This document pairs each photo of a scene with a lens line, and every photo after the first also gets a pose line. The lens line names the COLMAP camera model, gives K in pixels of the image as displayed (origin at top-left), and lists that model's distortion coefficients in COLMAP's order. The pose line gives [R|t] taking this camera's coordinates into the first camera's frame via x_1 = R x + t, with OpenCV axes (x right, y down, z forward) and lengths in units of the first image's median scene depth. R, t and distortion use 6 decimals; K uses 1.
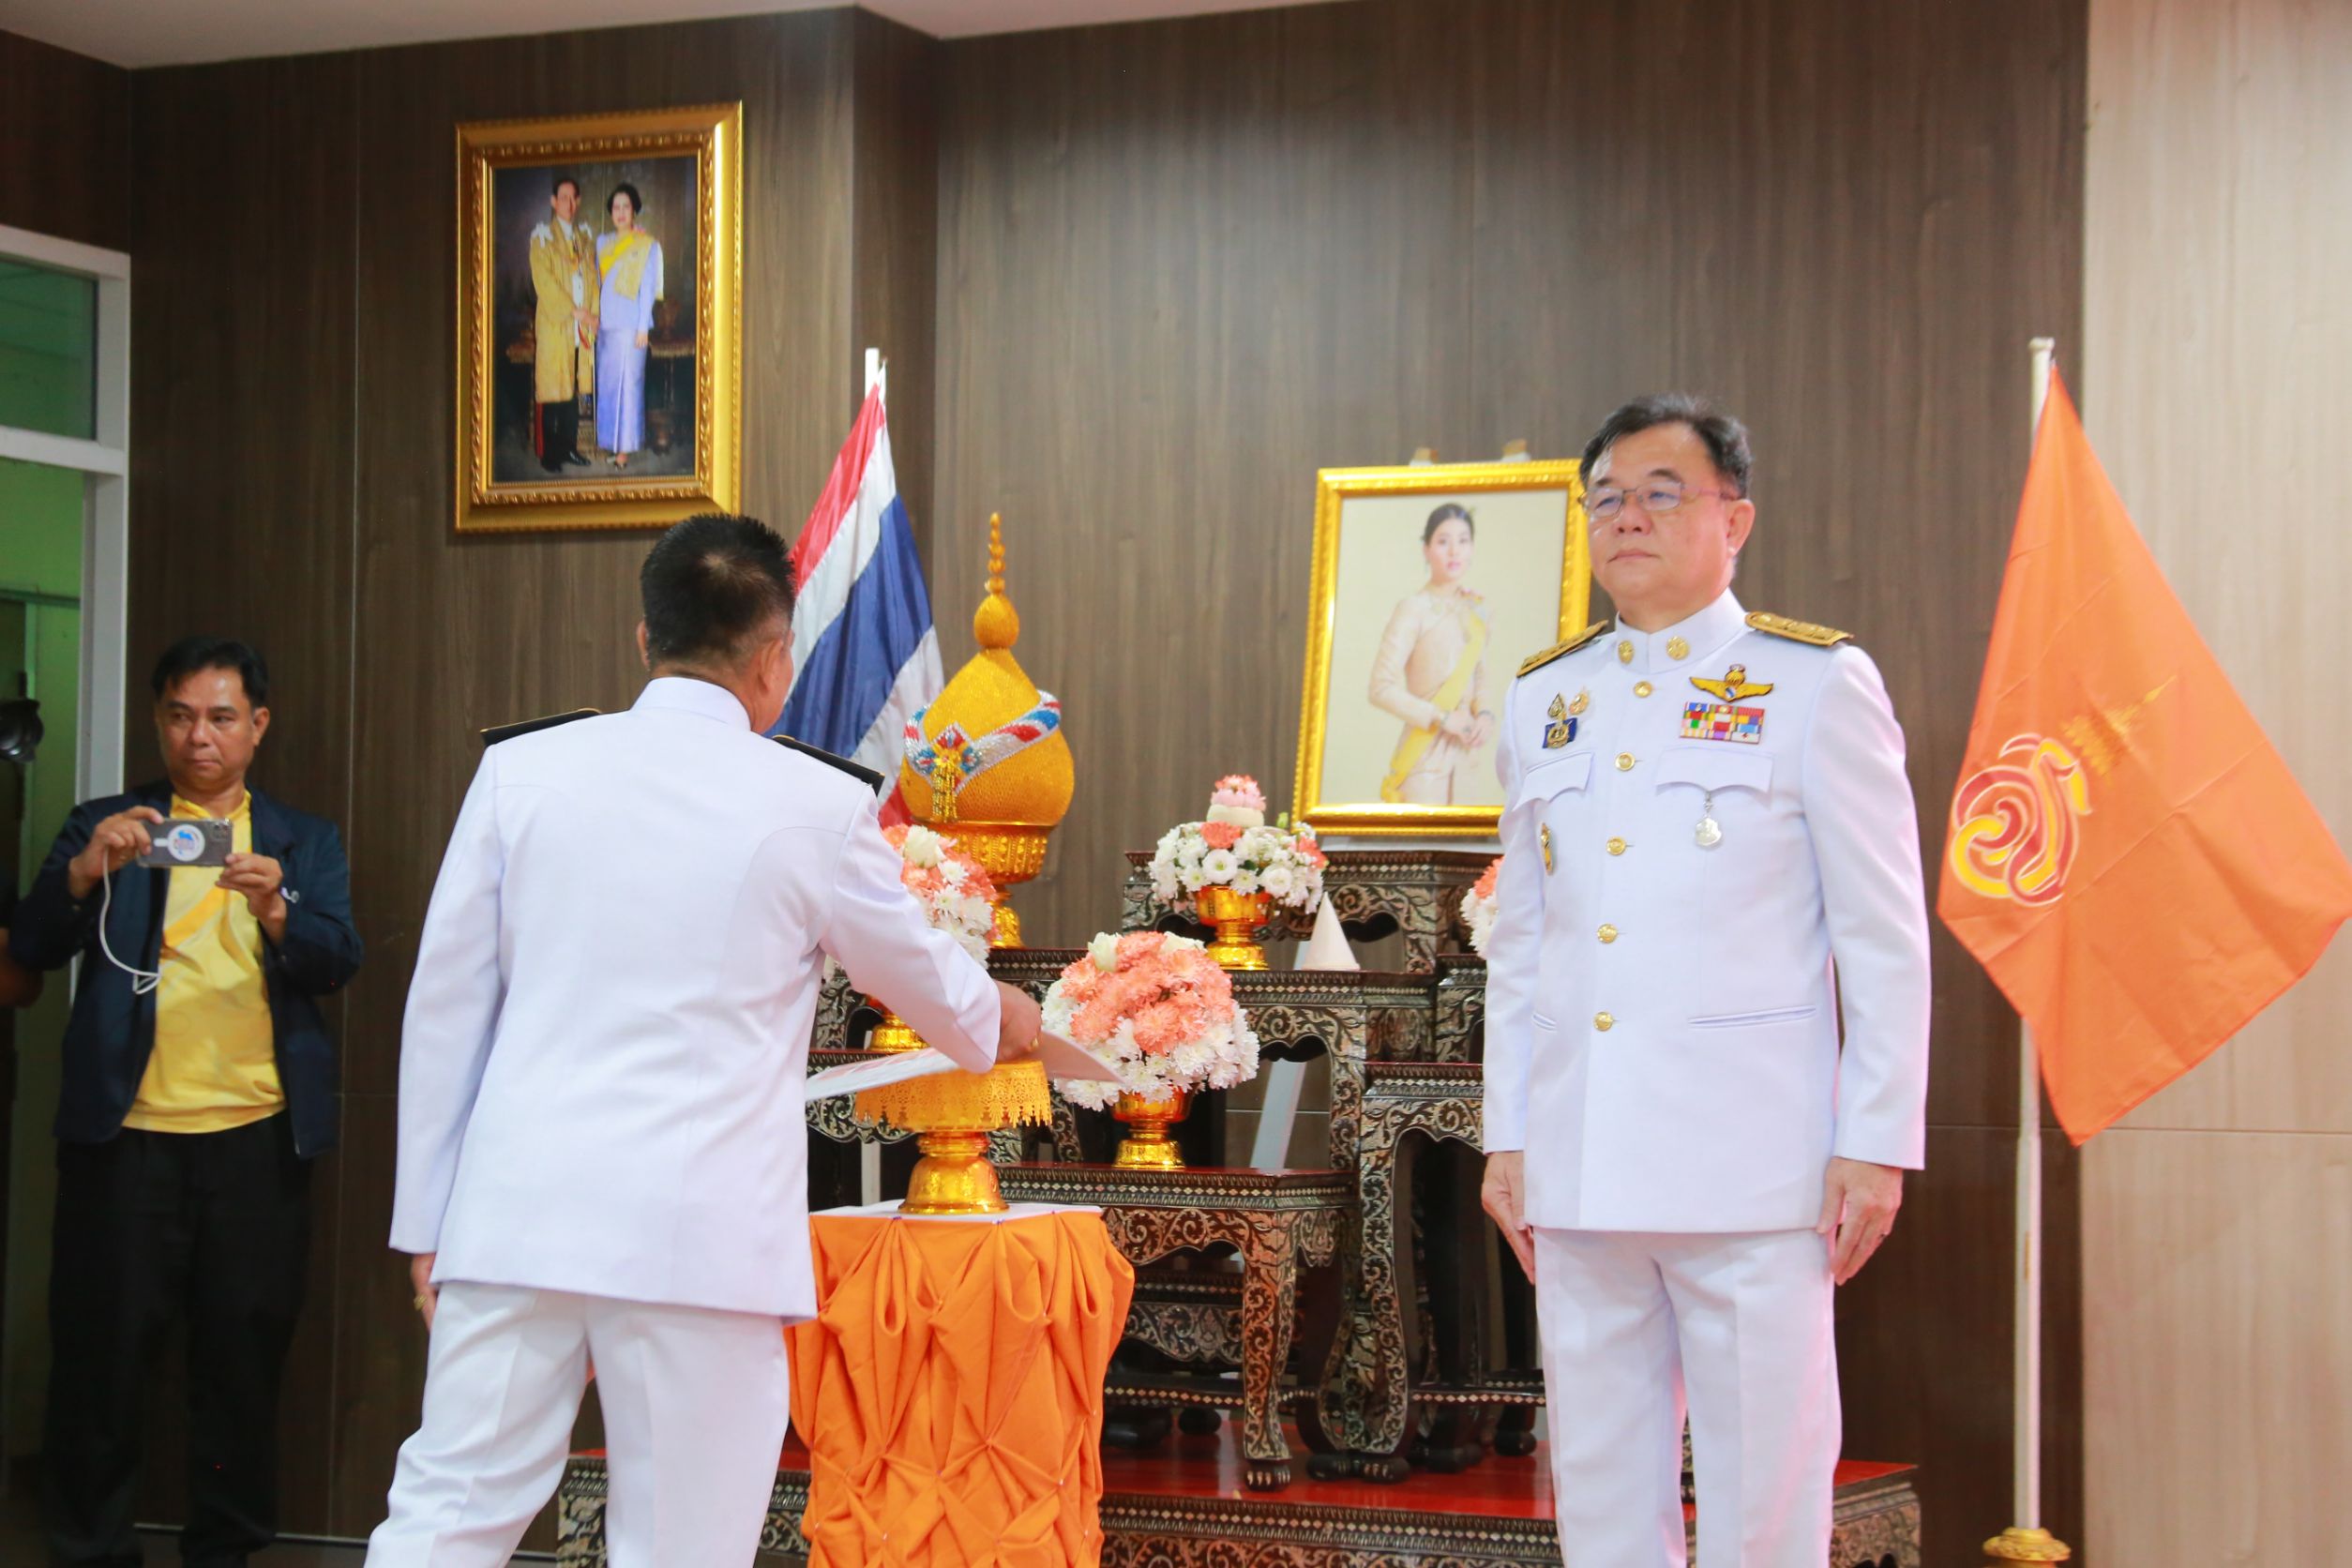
lens RADIAL K [[4732.2, 0, 1178.7], [0, 4732.2, 842.9], [0, 0, 1]] dist [0.300017, -0.035224]
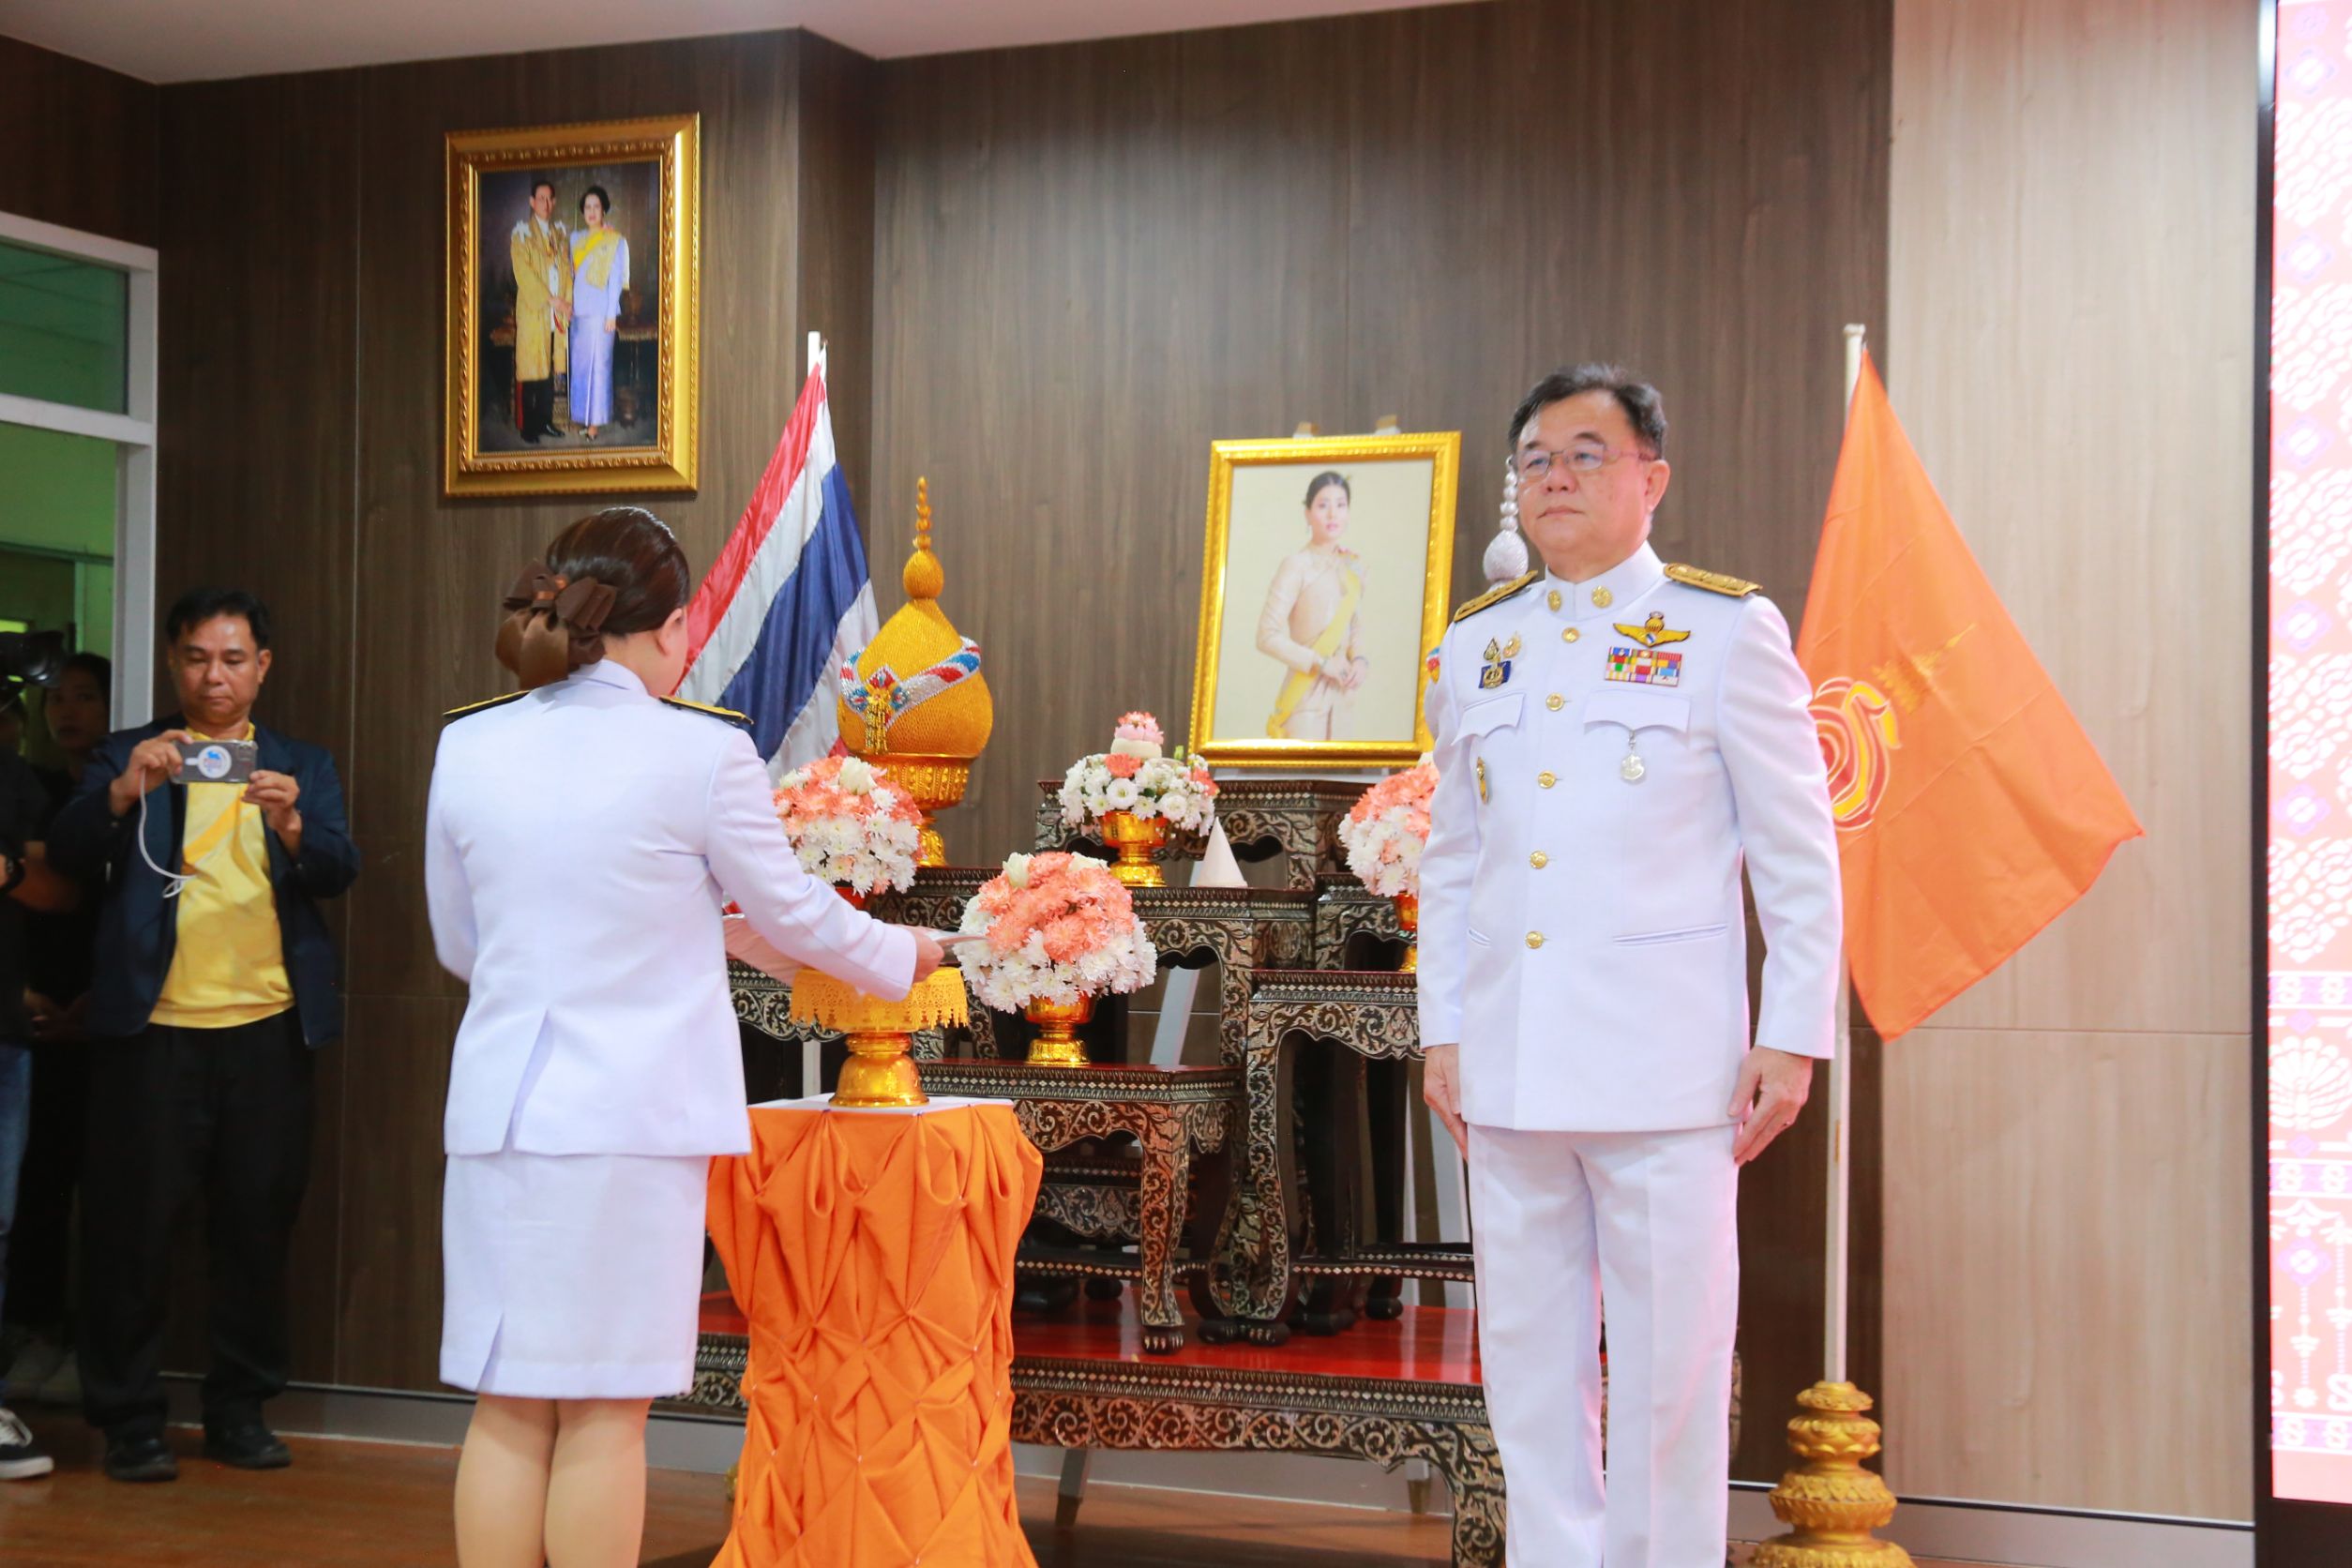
lens RADIAL K [[3953.3, 0, 1178.9], [0, 3953.3, 837.6], [0, 0, 1]] dist [0.201414, 0.033818]
pose [[0.999791, 0.002305, 0.020326, 0.003145], [-0.002586, 0.999902, 0.013783, 0.002412], [-0.020293, -0.013833, 0.999698, 0.069584]]
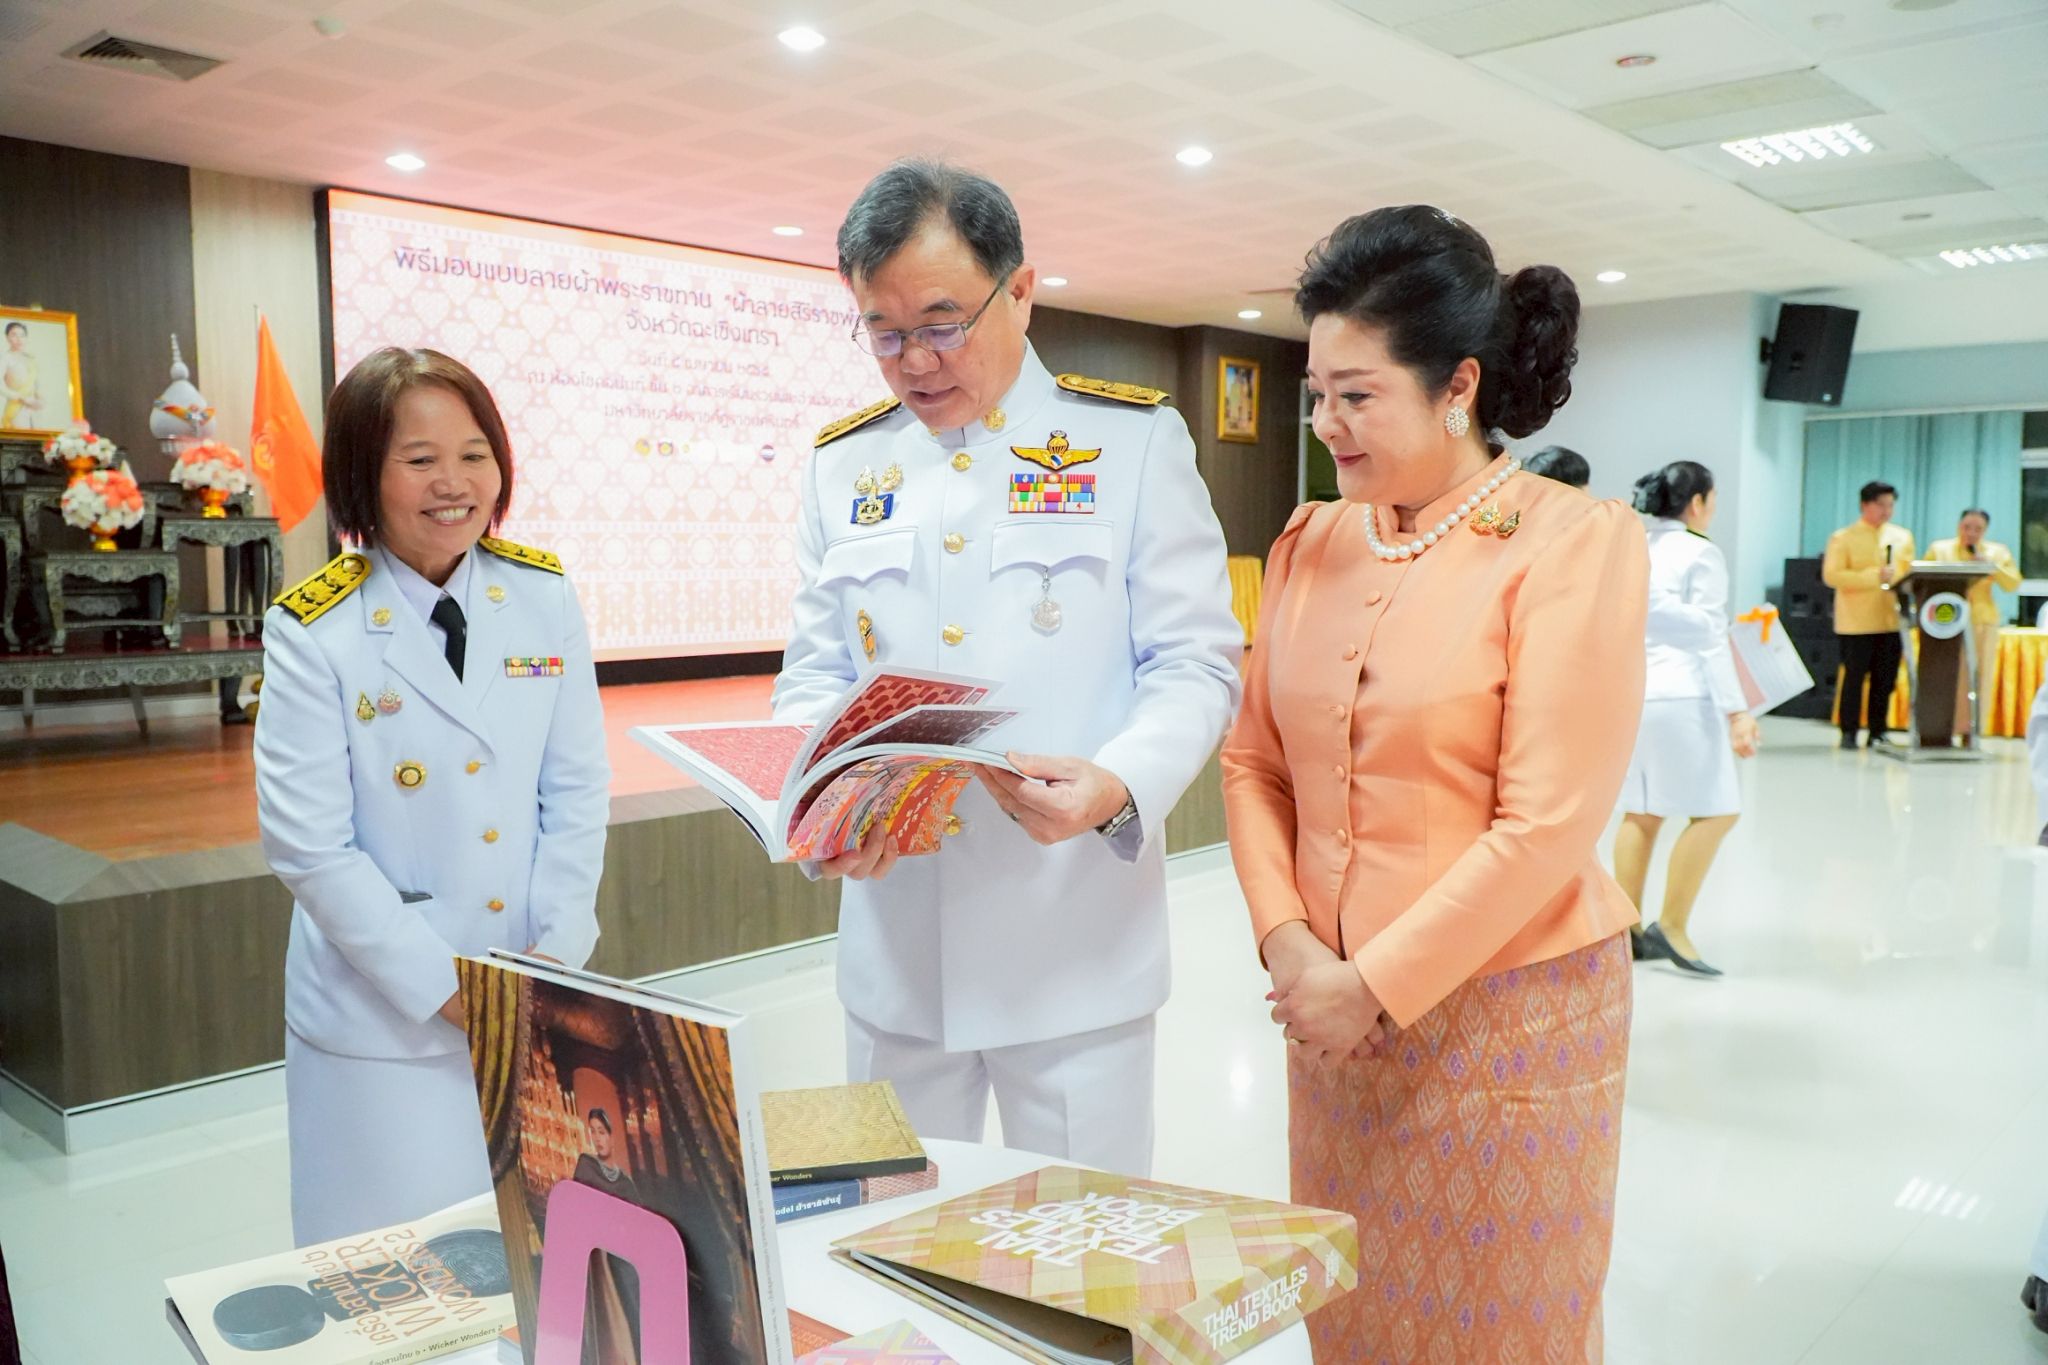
lens RADIAL K [[1651.7, 0, 1024.0], [0, 1651.7, 682.5], [0, 0, 1]] dist [0.001115, 0.000487]
pose [[0.256335, -0.091442, 0.962253, -0.845840], [-0.034438, 0.994019, 0.103634, 0.022404], [-0.965974, -0.059704, 0.251653, 0.167467]]
